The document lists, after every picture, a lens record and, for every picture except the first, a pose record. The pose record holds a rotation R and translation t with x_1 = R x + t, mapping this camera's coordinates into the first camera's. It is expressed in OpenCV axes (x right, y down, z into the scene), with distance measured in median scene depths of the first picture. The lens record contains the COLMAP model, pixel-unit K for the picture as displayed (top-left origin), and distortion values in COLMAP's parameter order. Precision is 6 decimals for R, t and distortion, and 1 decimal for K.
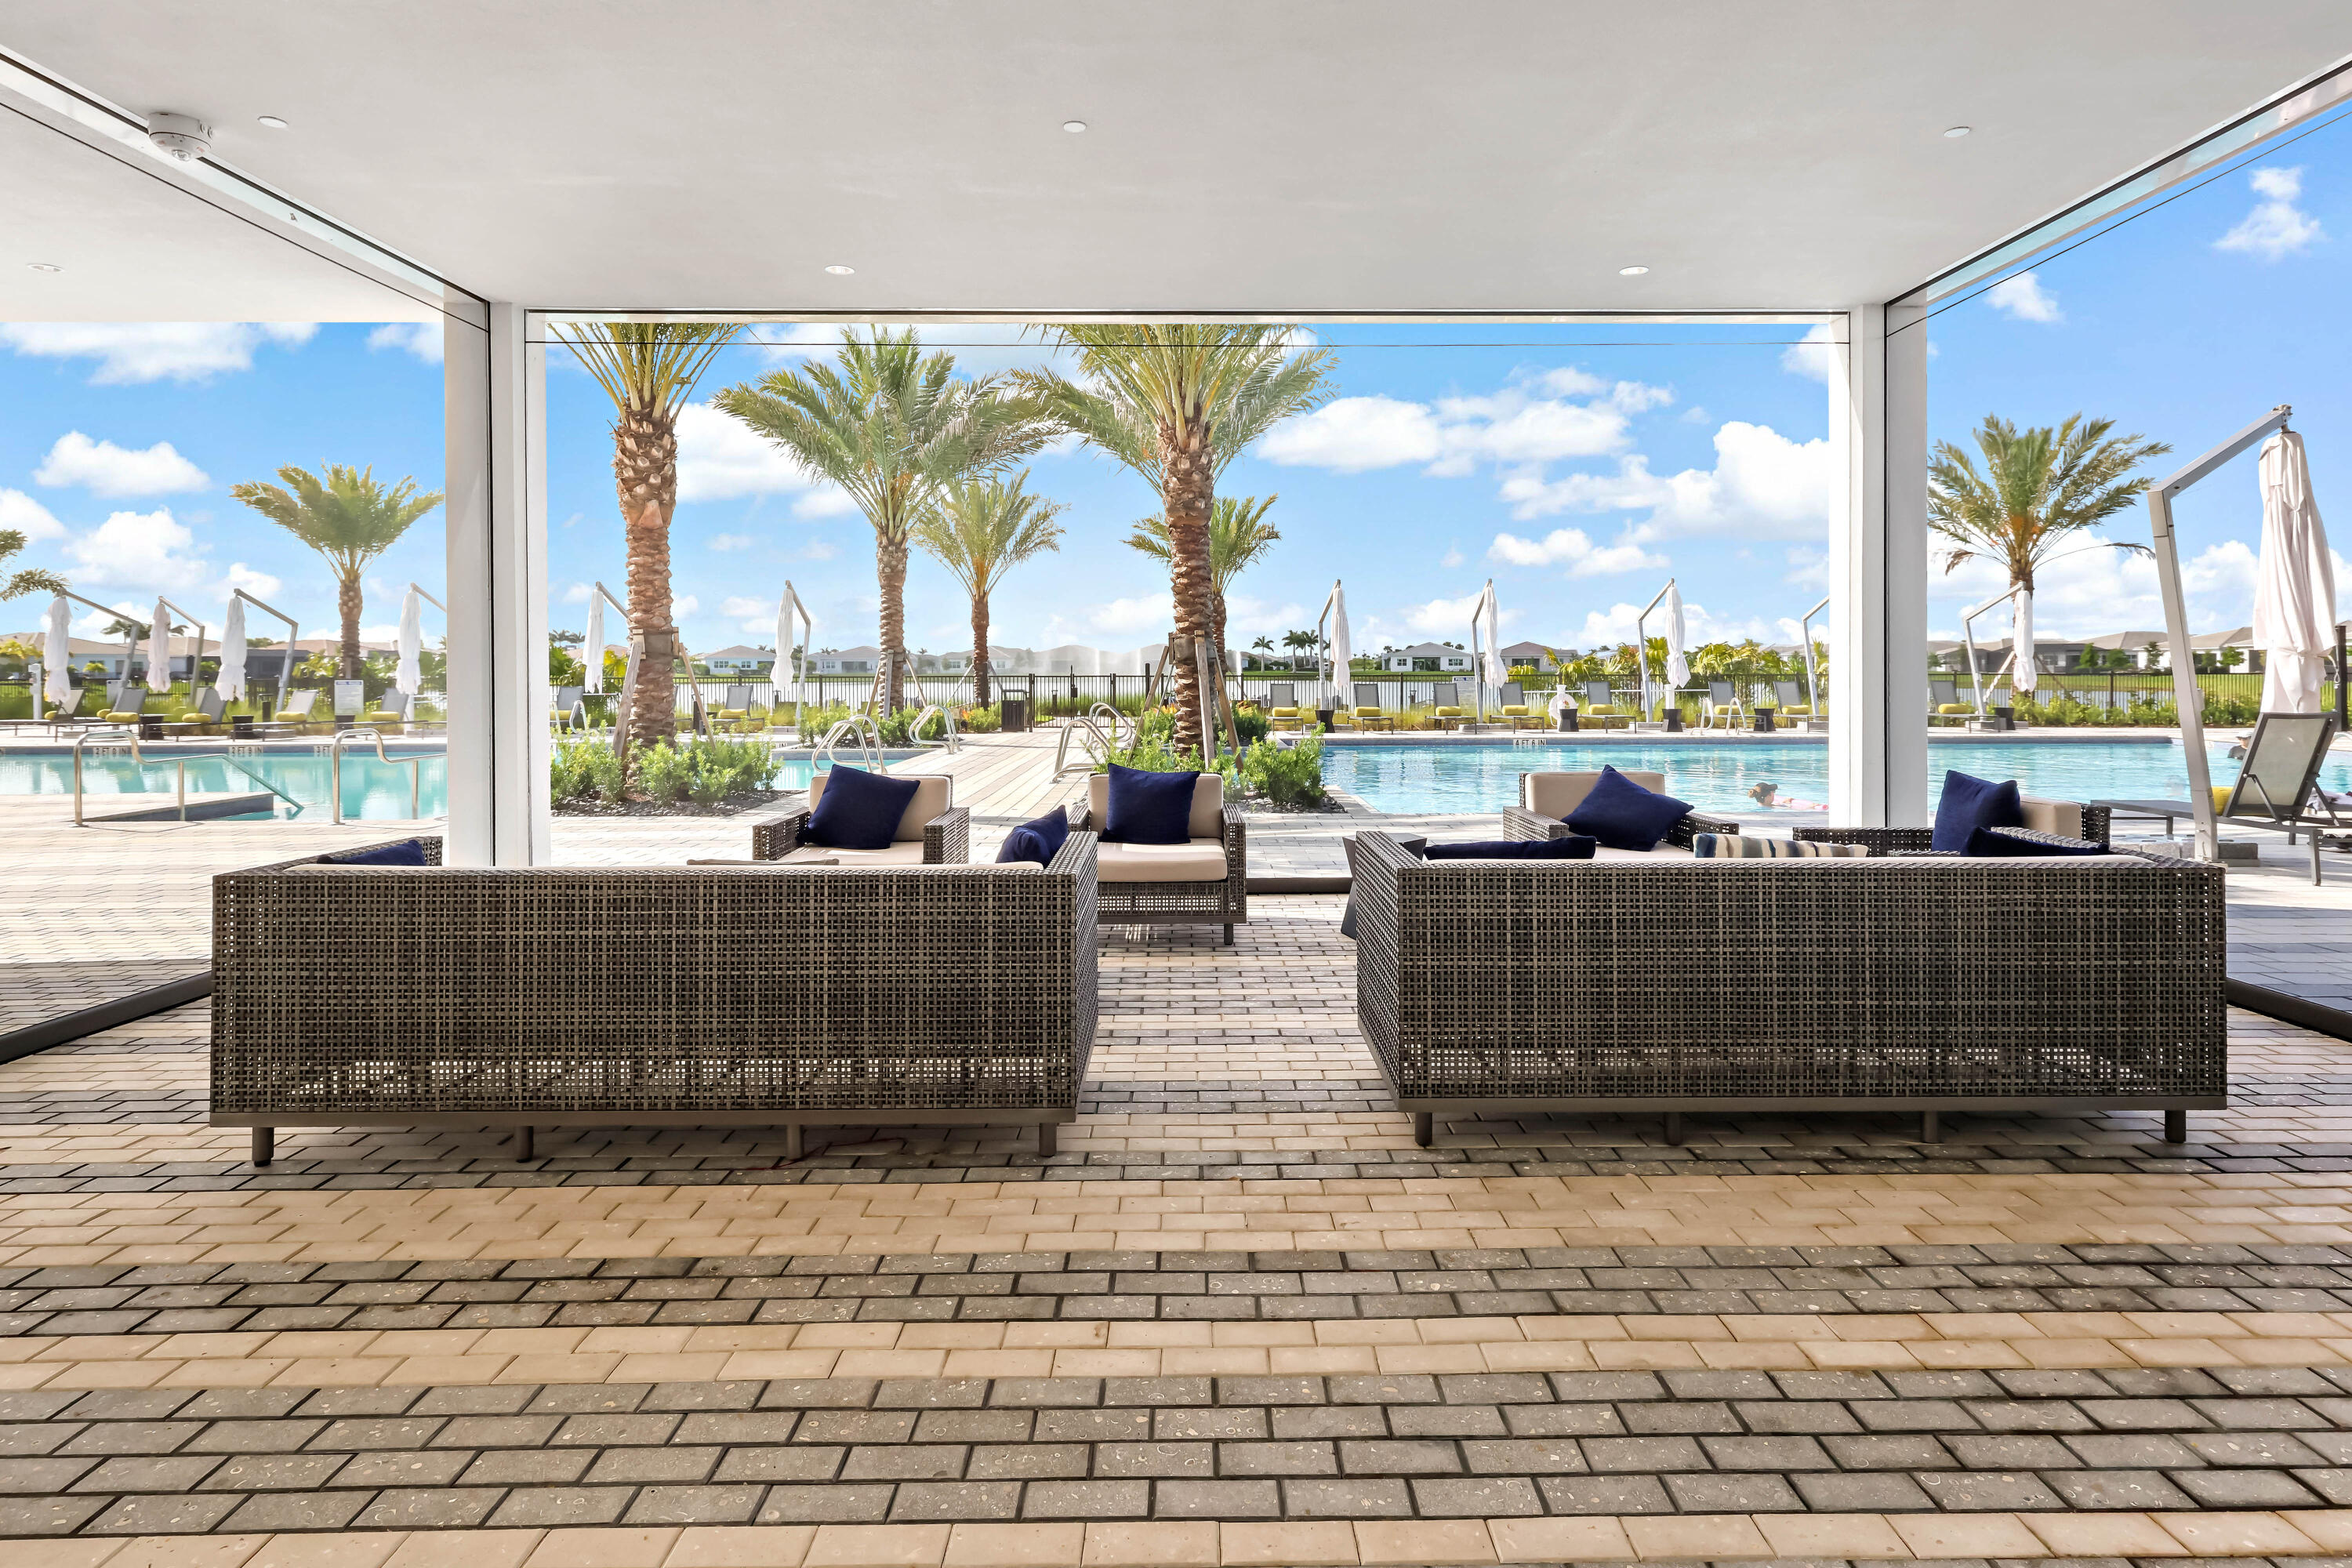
lens RADIAL K [[1307.8, 0, 1176.0], [0, 1307.8, 784.0], [0, 0, 1]] dist [-0.000032, -0.000009]
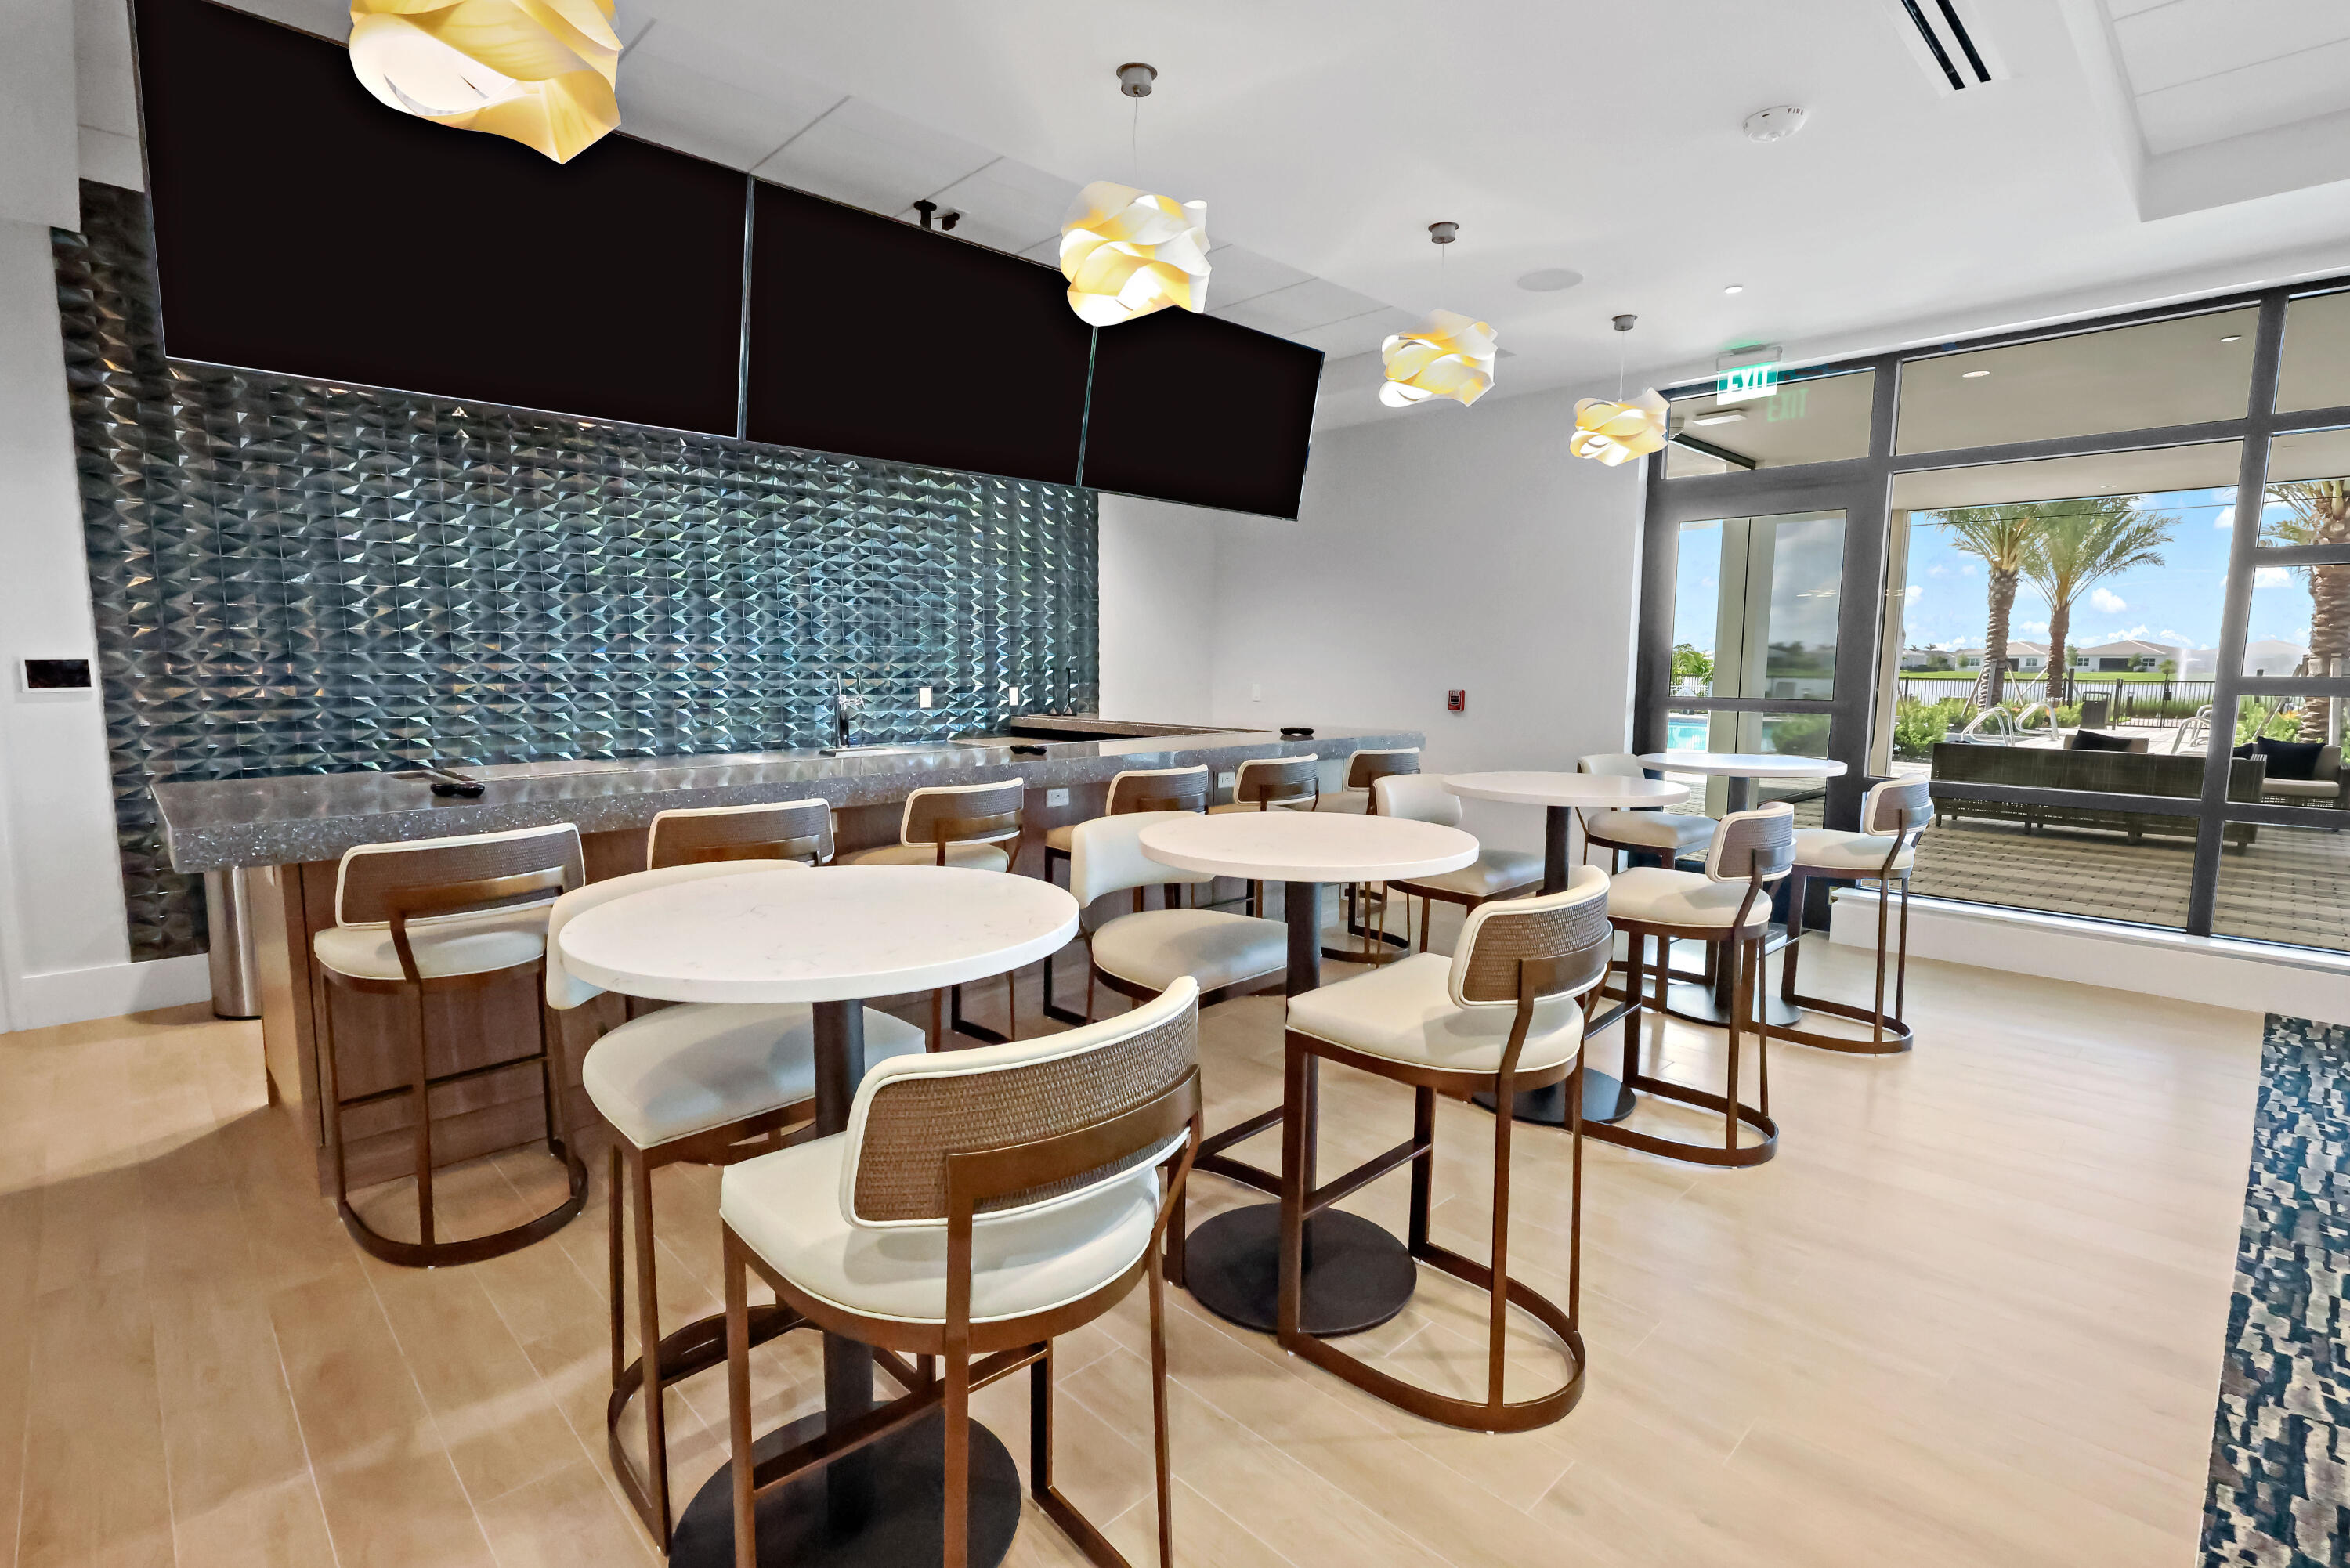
lens RADIAL K [[1085.4, 0, 1175.0], [0, 1085.4, 784.0], [0, 0, 1]] dist [0.000011, 0.000072]
pose [[0.694948, 0.096996, -0.712488, -0.001497], [-0.079609, 0.995147, 0.057828, 0.020718], [0.714640, 0.016533, 0.699297, -0.283067]]
